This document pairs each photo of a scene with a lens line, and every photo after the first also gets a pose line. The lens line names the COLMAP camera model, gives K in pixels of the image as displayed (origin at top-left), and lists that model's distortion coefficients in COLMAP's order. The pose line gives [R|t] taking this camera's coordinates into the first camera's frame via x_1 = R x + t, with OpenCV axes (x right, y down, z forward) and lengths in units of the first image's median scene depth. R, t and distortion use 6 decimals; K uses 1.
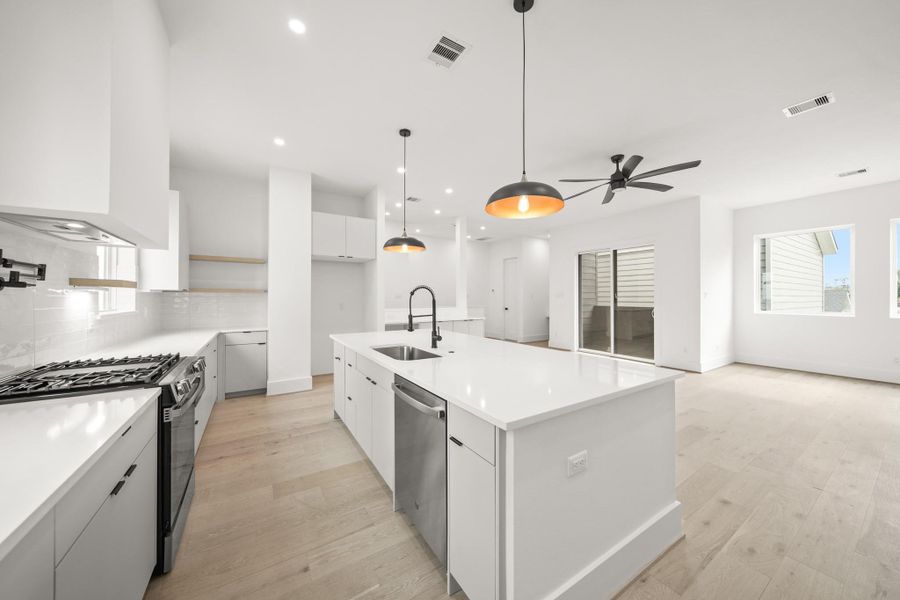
lens RADIAL K [[308.1, 0, 448.4], [0, 308.1, 297.6], [0, 0, 1]] dist [-0.000630, -0.000006]
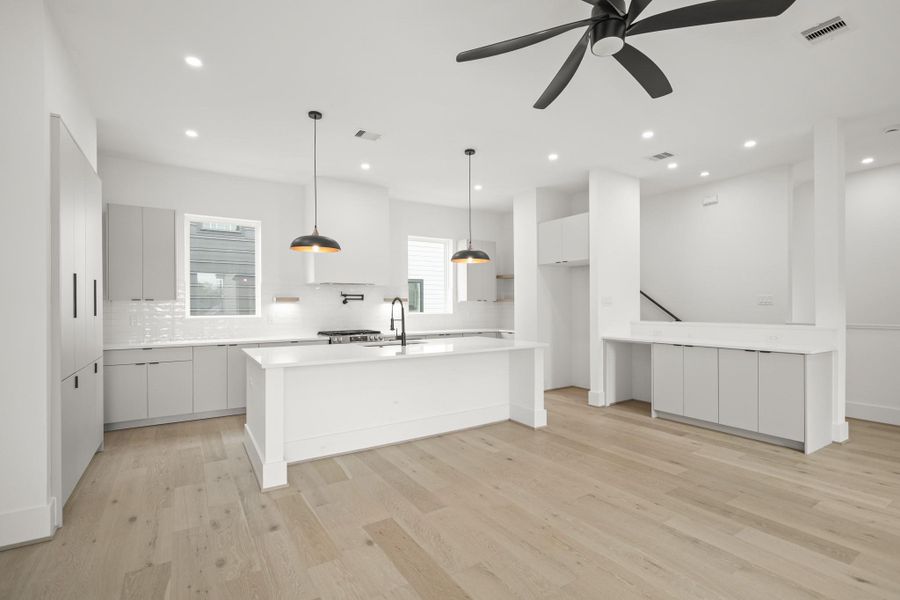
lens RADIAL K [[412.7, 0, 450.0], [0, 412.7, 300.0], [0, 0, 1]] dist [0.002221, 0.000415]
pose [[0.012617, -0.015493, -0.999800, 2.134004], [0.005873, 0.999864, -0.015420, 0.000845], [0.999903, -0.005677, 0.012706, 1.499917]]
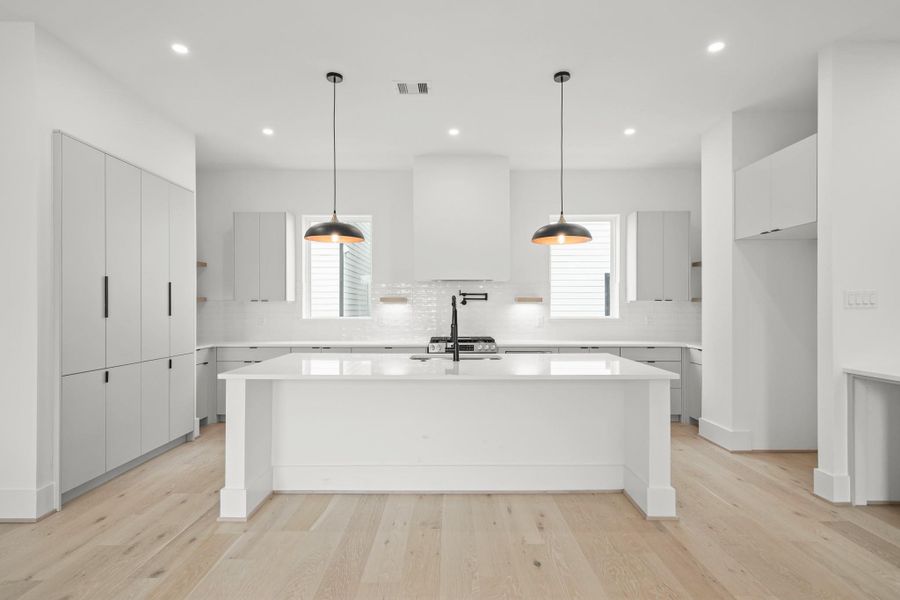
lens RADIAL K [[458.5, 0, 451.5], [0, 458.5, 302.9], [0, 0, 1]] dist [0.008914, 0.001226]
pose [[-0.527853, -0.009258, -0.849285, 1.482611], [0.001332, 0.999930, -0.011728, -0.000226], [0.849335, -0.007322, -0.527804, 2.217825]]
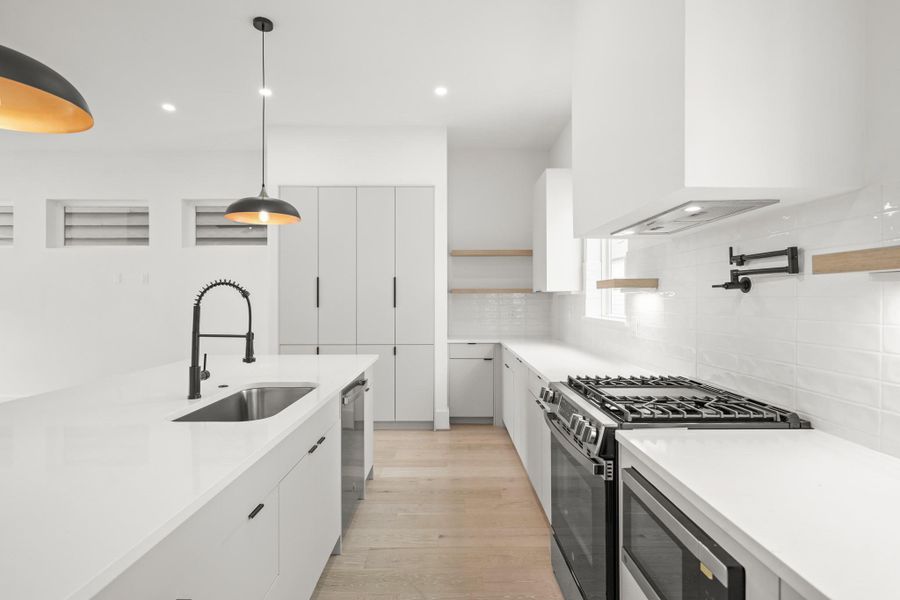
lens RADIAL K [[458.5, 0, 451.5], [0, 458.5, 302.9], [0, 0, 1]] dist [0.008914, 0.001226]
pose [[-0.853466, -0.004706, 0.521127, -1.053126], [-0.003060, 0.999987, 0.004019, -0.001502], [-0.521140, 0.001835, -0.853469, 1.854409]]
